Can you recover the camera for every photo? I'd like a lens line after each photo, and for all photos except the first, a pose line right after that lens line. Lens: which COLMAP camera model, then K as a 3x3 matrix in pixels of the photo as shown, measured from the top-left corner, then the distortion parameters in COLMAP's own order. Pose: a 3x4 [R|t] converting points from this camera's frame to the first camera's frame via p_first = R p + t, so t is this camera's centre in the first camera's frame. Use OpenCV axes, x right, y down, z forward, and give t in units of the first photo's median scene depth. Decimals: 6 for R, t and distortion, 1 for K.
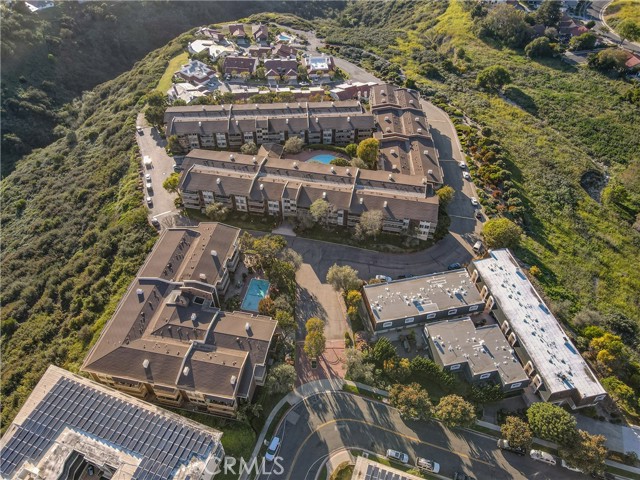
lens RADIAL K [[470.9, 0, 319.2], [0, 470.9, 239.4], [0, 0, 1]] dist [-0.006539, 0.033341]
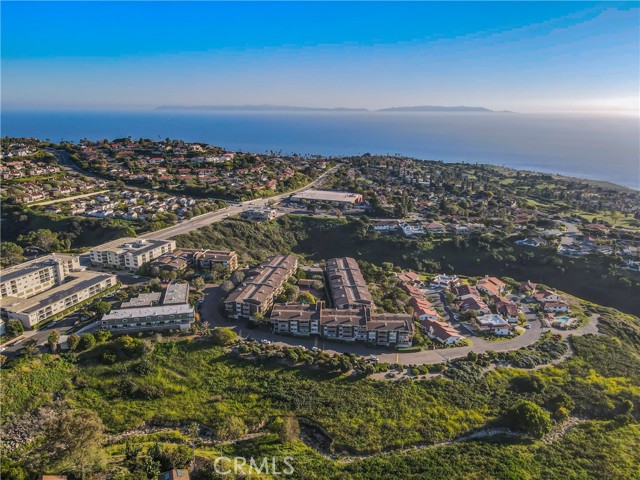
lens RADIAL K [[470.9, 0, 320.0], [0, 470.9, 243.4], [0, 0, 1]] dist [-0.006539, 0.033341]
pose [[0.000631, 0.279597, -0.960117, 1.320258], [-0.721453, 0.664973, 0.193173, -0.549793], [0.692463, 0.692558, 0.202136, 0.500154]]
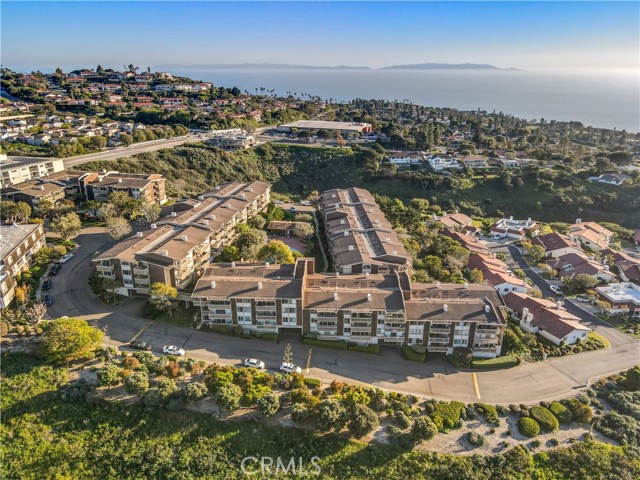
lens RADIAL K [[470.9, 0, 319.2], [0, 470.9, 239.9], [0, 0, 1]] dist [-0.006539, 0.033341]
pose [[-0.003276, 0.346891, -0.937900, 0.692128], [-0.718282, 0.651730, 0.243557, -0.375238], [0.695745, 0.674474, 0.247030, 0.718130]]
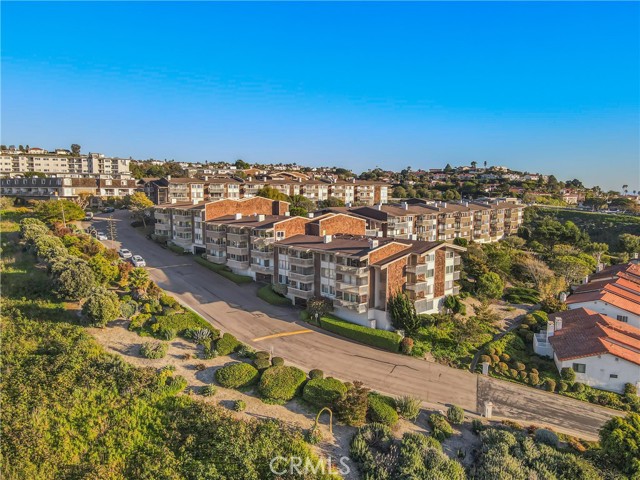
lens RADIAL K [[470.9, 0, 320.9], [0, 470.9, 236.6], [0, 0, 1]] dist [-0.006539, 0.033341]
pose [[-0.714829, 0.061723, -0.696570, 0.459694], [-0.505772, 0.642252, 0.575940, -0.512932], [0.482923, 0.764004, -0.427882, 1.179432]]
